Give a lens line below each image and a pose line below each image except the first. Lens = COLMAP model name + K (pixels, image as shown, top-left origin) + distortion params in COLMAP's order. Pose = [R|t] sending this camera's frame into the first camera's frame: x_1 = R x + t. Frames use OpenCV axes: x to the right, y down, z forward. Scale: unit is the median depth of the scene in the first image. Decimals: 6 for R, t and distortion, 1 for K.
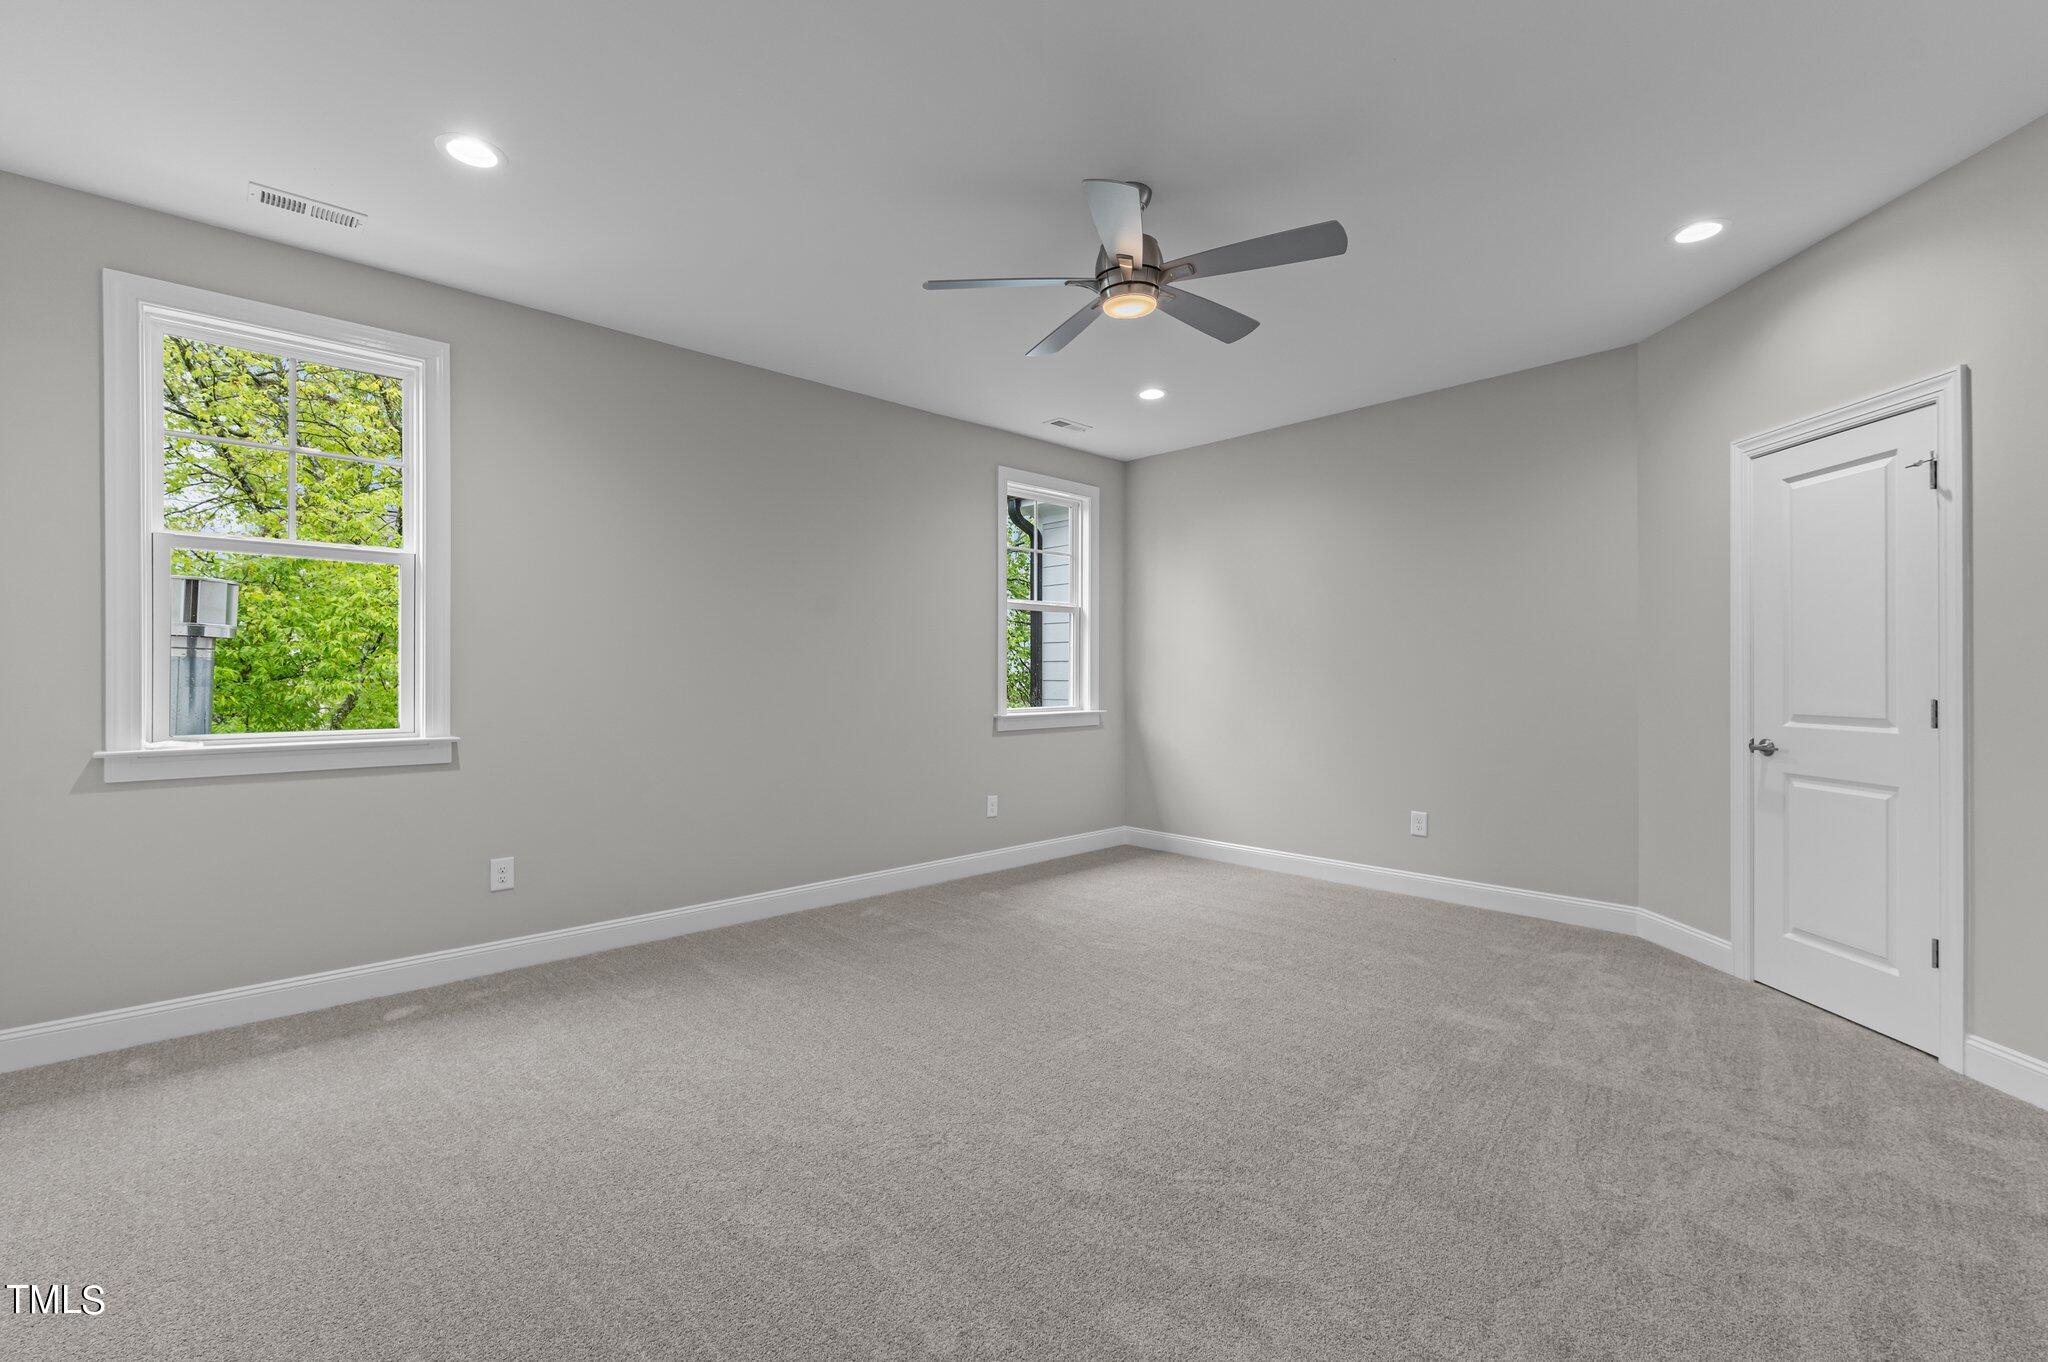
lens RADIAL K [[876.5, 0, 1008.7], [0, 876.5, 677.6], [0, 0, 1]] dist [0.003380, -0.001524]
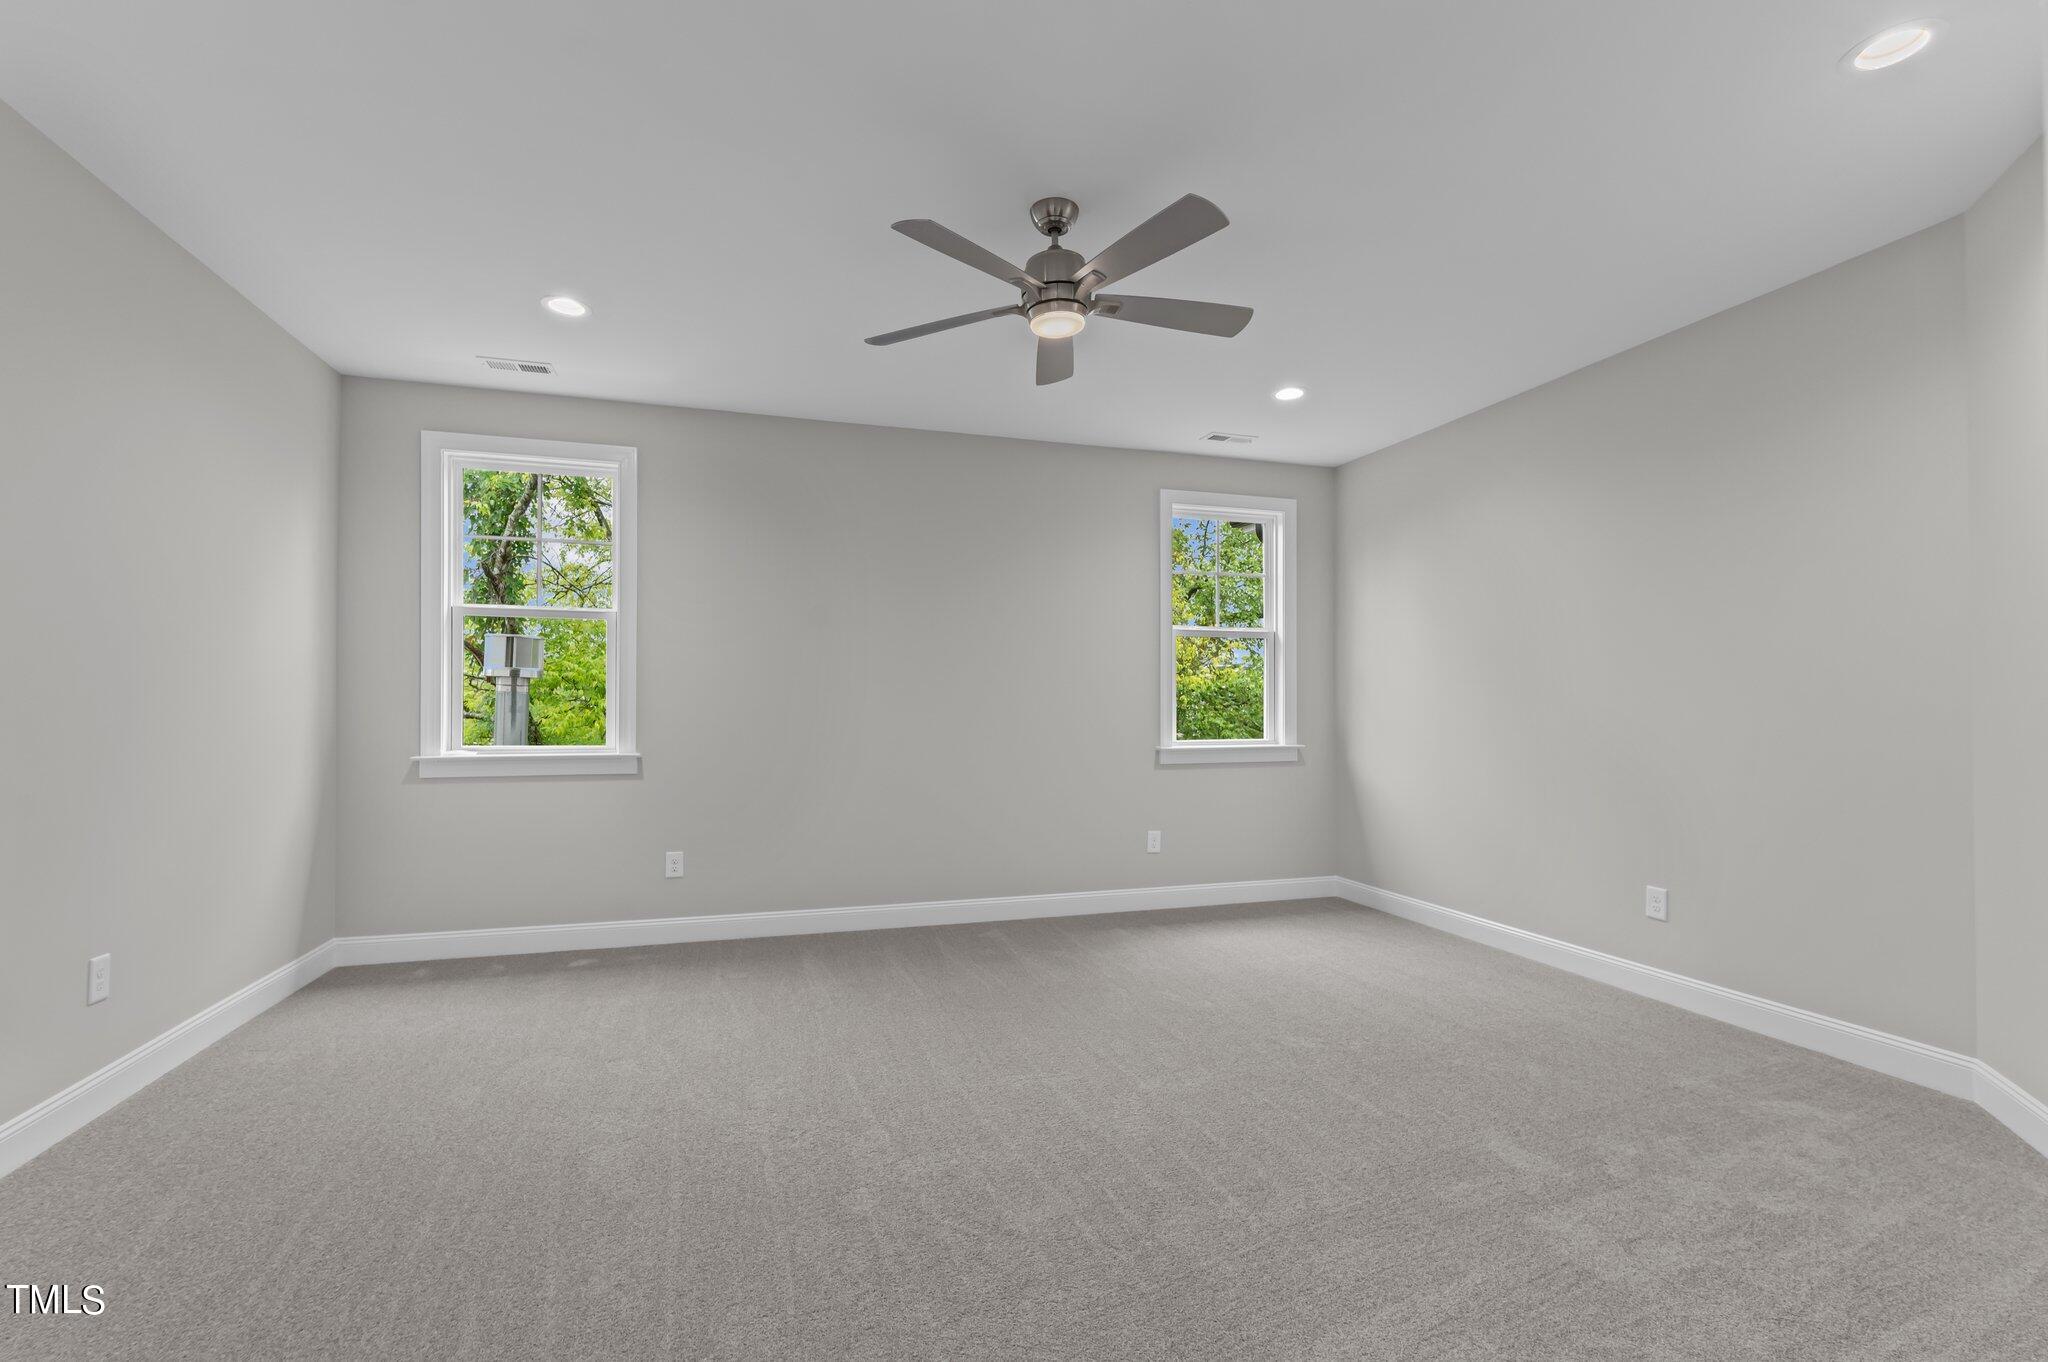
lens RADIAL K [[876.5, 0, 985.0], [0, 876.5, 696.5], [0, 0, 1]] dist [0.003380, -0.001524]
pose [[0.895569, -0.002723, -0.444915, 0.385842], [-0.003070, 0.999920, -0.012299, -0.001136], [0.444913, 0.012380, 0.895488, 0.080702]]
